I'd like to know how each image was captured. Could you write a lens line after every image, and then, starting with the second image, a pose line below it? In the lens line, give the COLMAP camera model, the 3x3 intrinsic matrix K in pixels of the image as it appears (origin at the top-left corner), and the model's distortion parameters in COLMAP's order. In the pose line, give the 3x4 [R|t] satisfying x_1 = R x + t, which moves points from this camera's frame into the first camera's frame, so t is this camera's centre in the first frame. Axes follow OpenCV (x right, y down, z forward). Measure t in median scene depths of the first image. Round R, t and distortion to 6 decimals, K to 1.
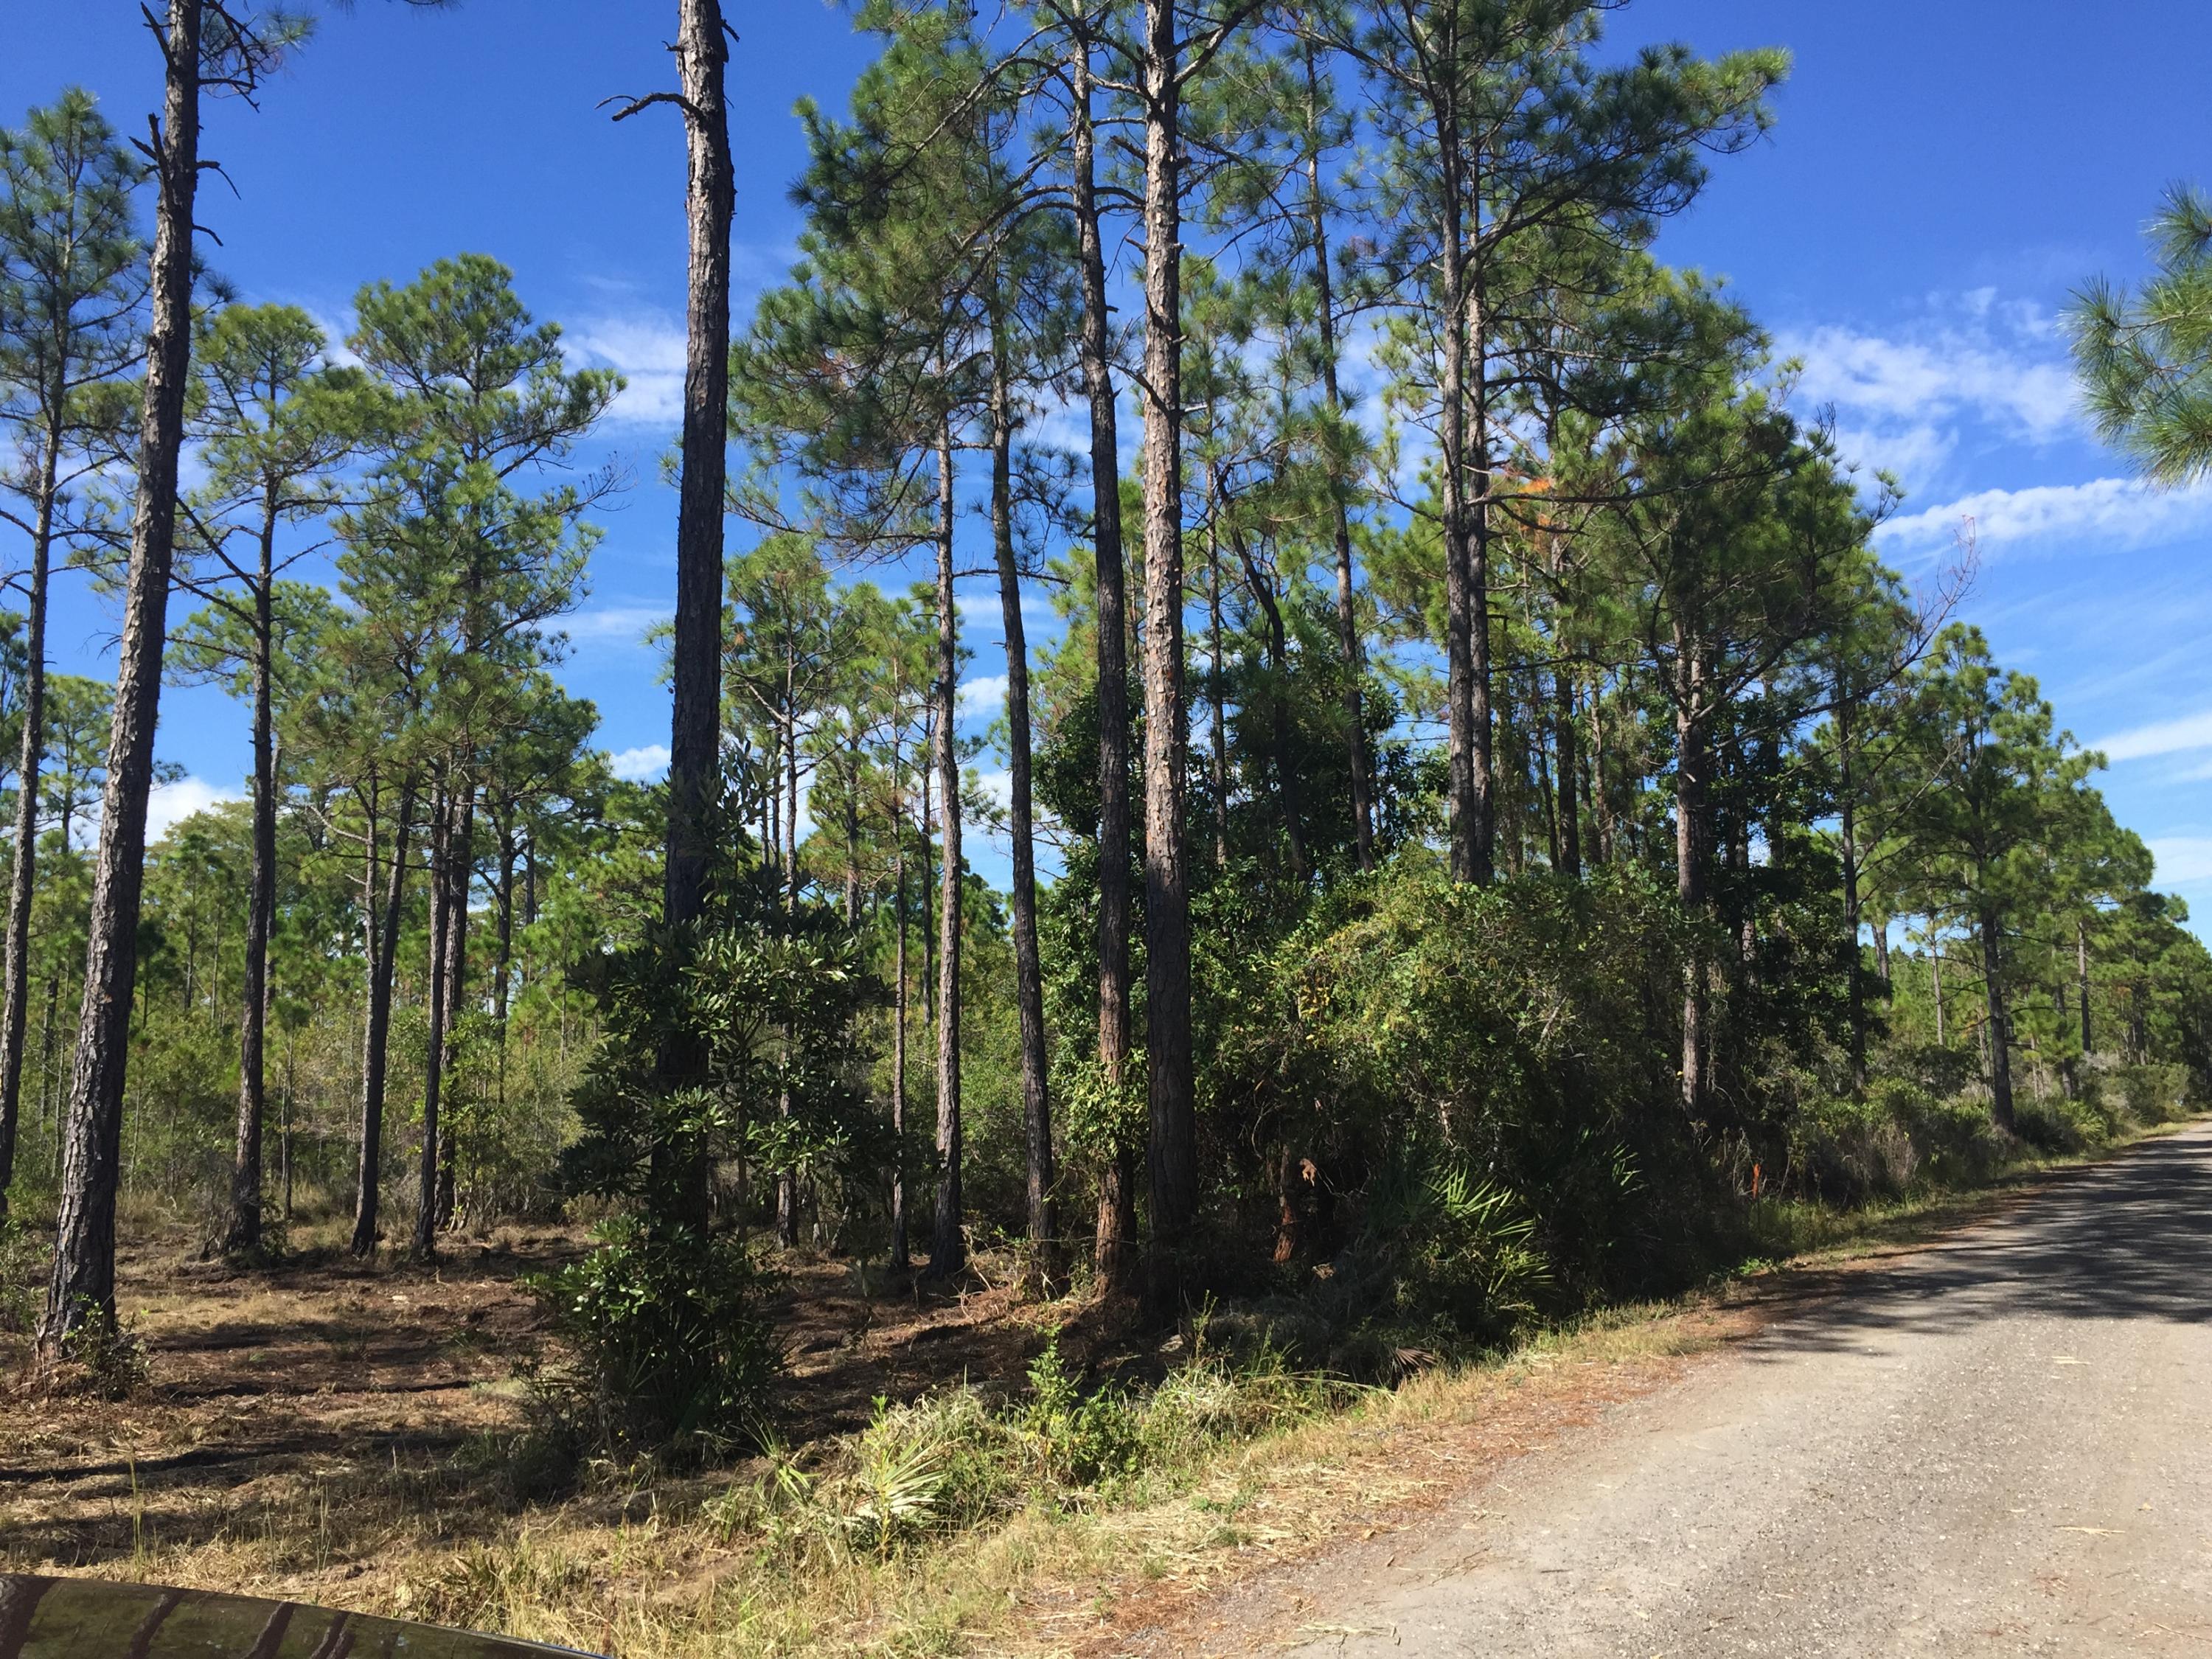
lens RADIAL K [[1905.4, 0, 1107.2], [0, 1905.4, 826.0], [0, 0, 1]] dist [0.108159, -0.156170]
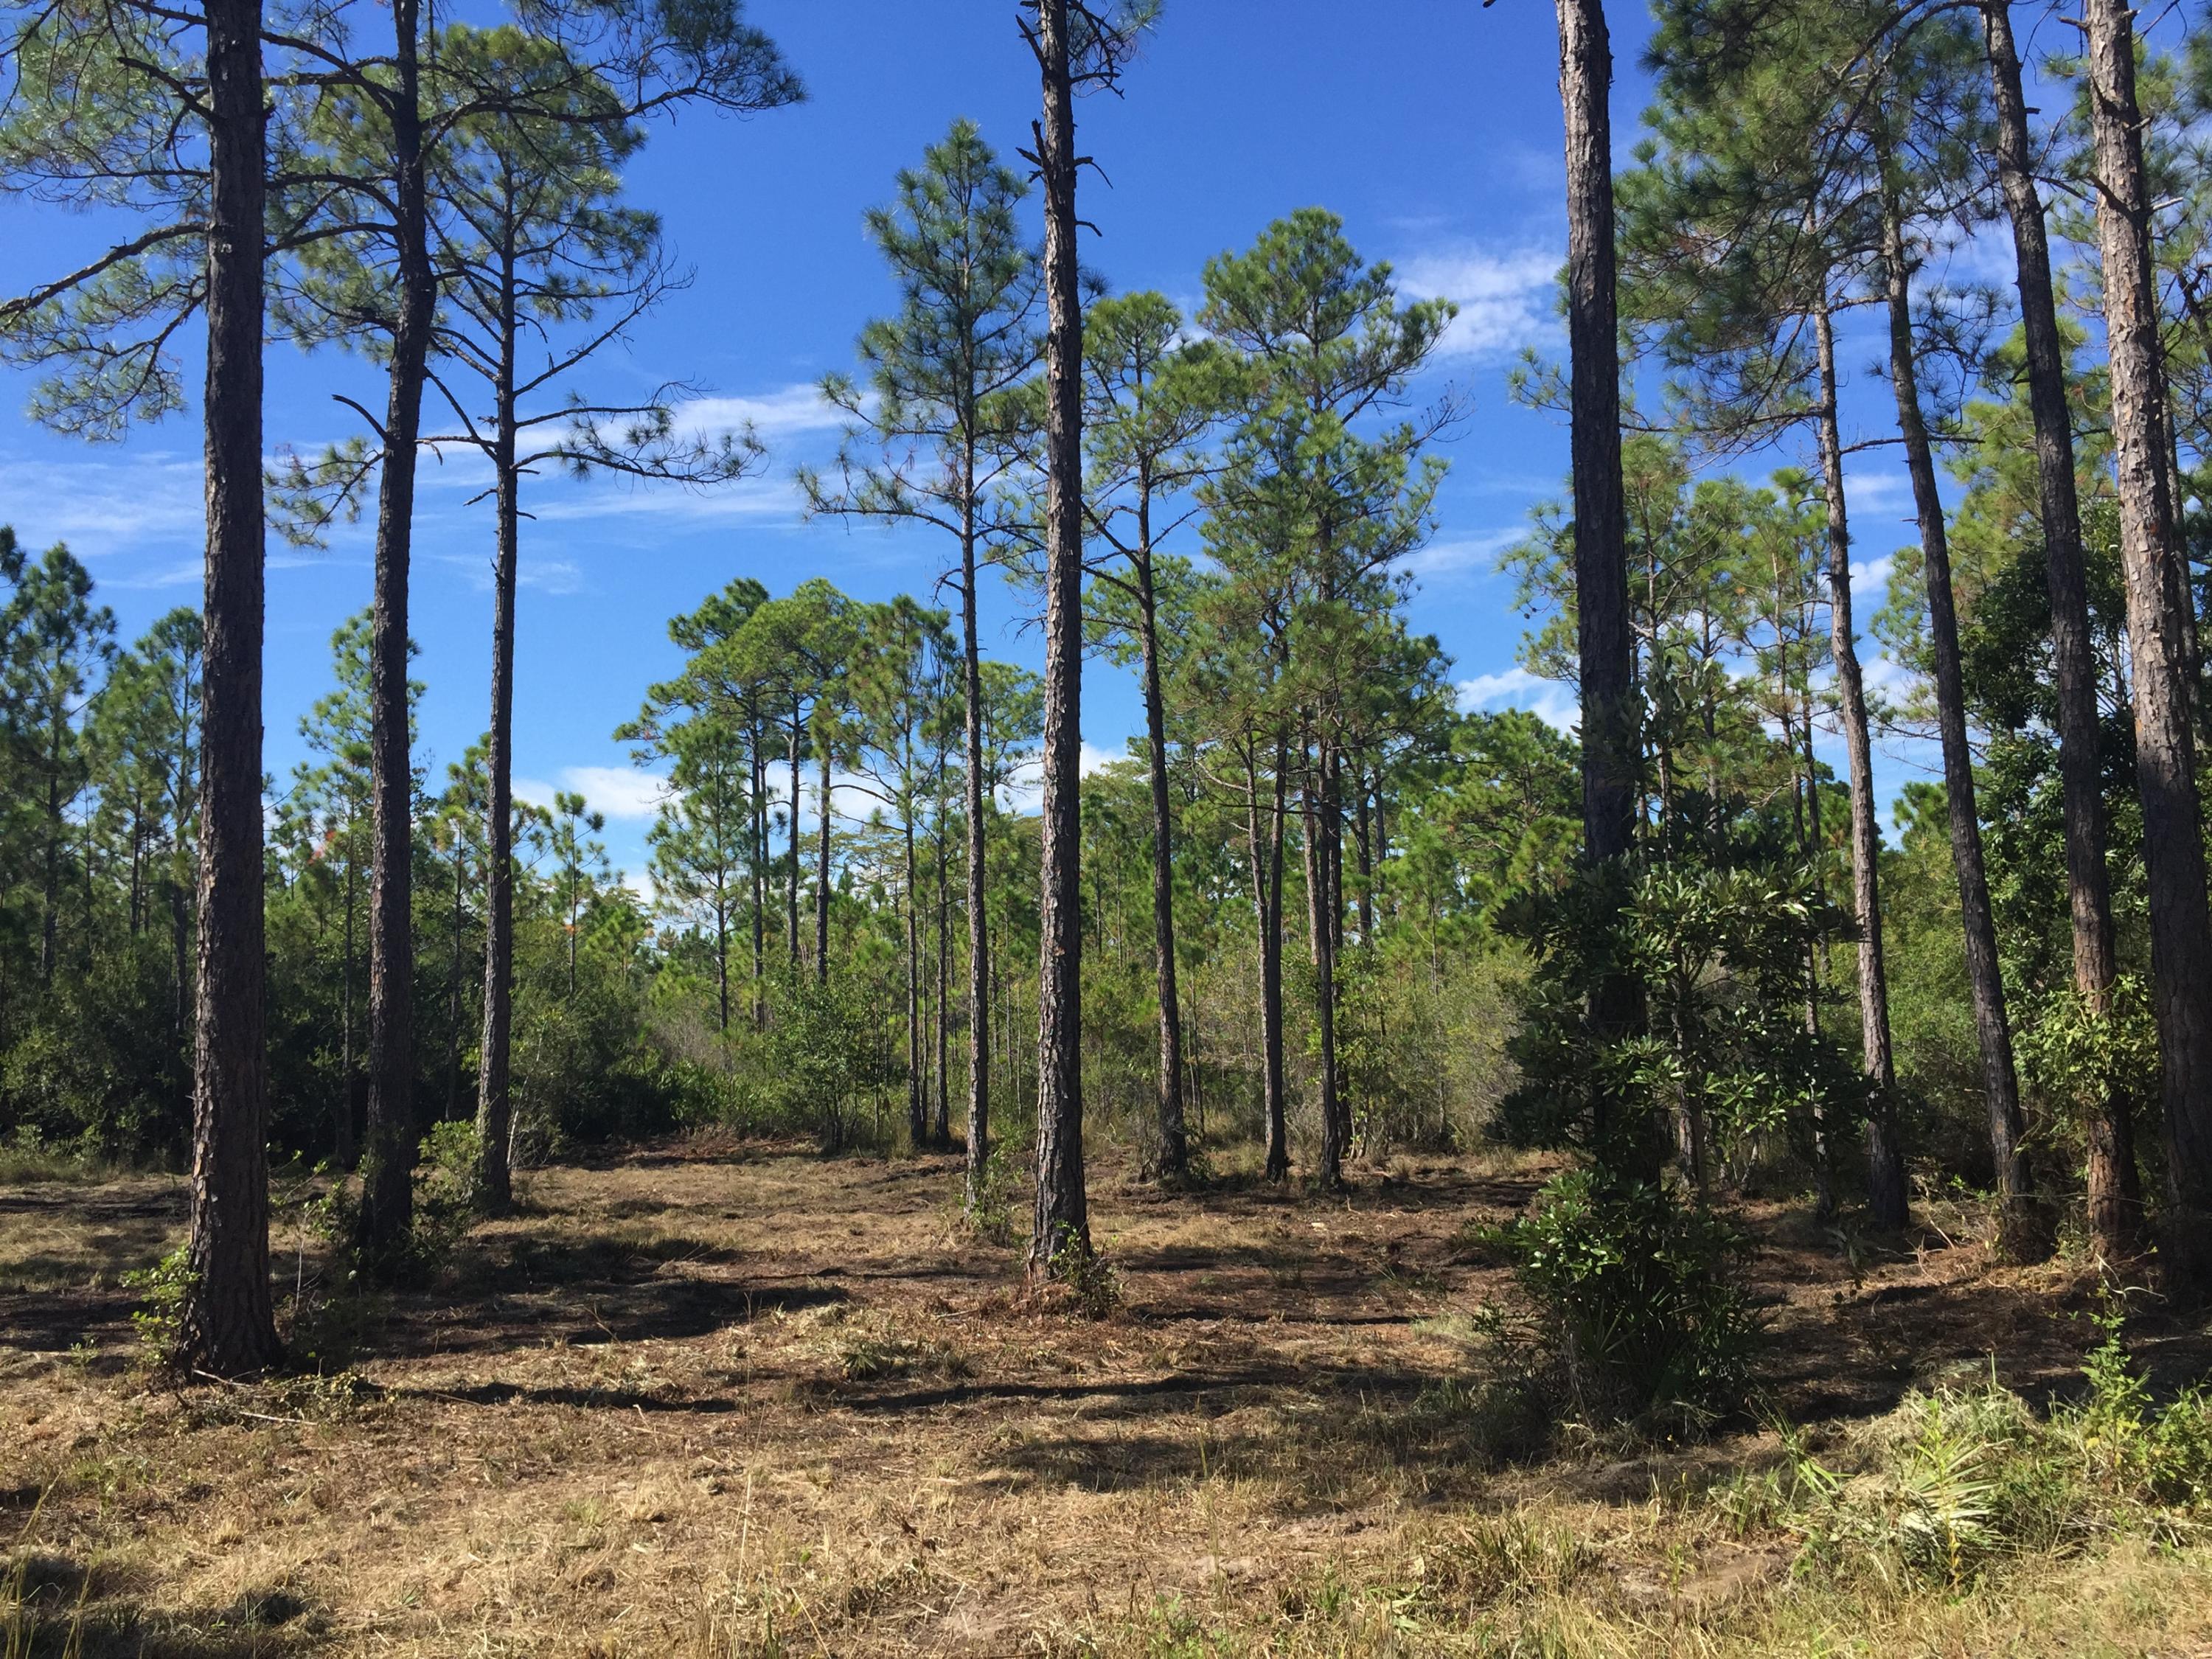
lens RADIAL K [[1907.4, 0, 1114.9], [0, 1907.4, 835.4], [0, 0, 1]] dist [0.094600, -0.117890]
pose [[0.908772, -0.056540, -0.413446, -0.029127], [0.074321, 0.996868, 0.027036, -0.001960], [0.410622, -0.055298, 0.910127, 0.028152]]
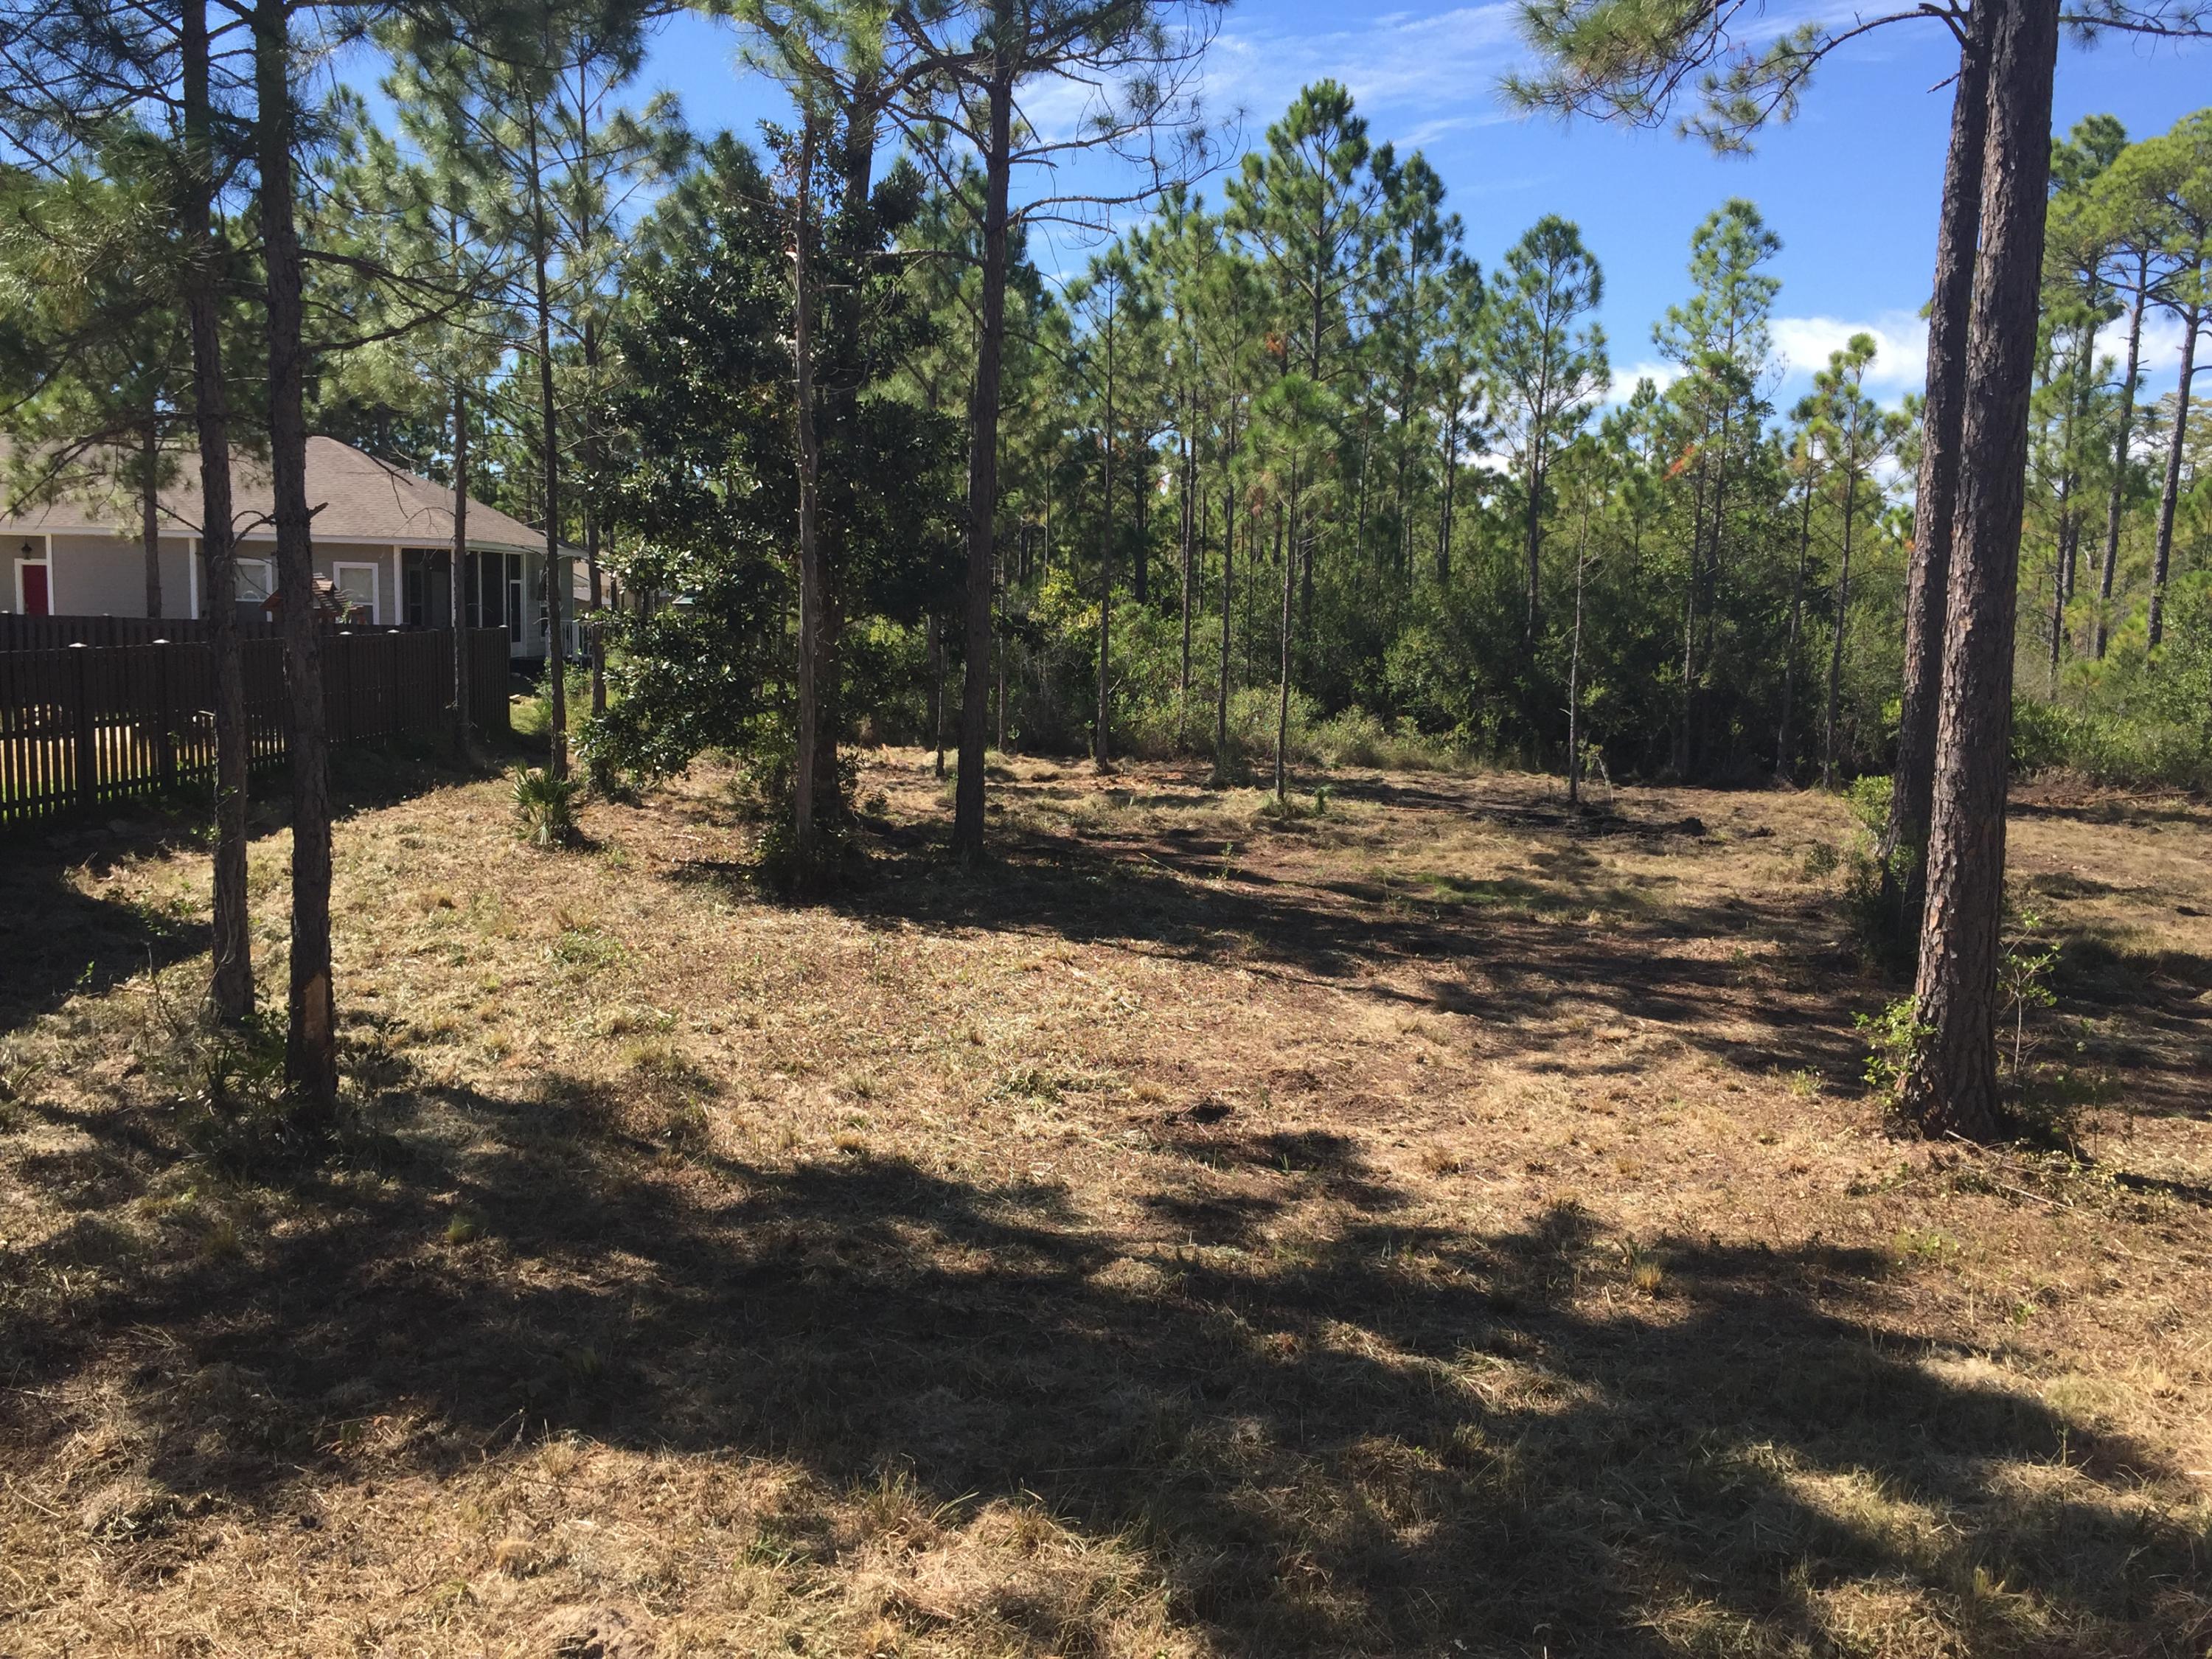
lens RADIAL K [[1907.4, 0, 1114.9], [0, 1907.4, 835.4], [0, 0, 1]] dist [0.094600, -0.117890]
pose [[0.529927, 0.127927, -0.838339, -0.185982], [0.084135, 0.975749, 0.202078, -0.066727], [0.843860, -0.177620, 0.506312, -0.044644]]
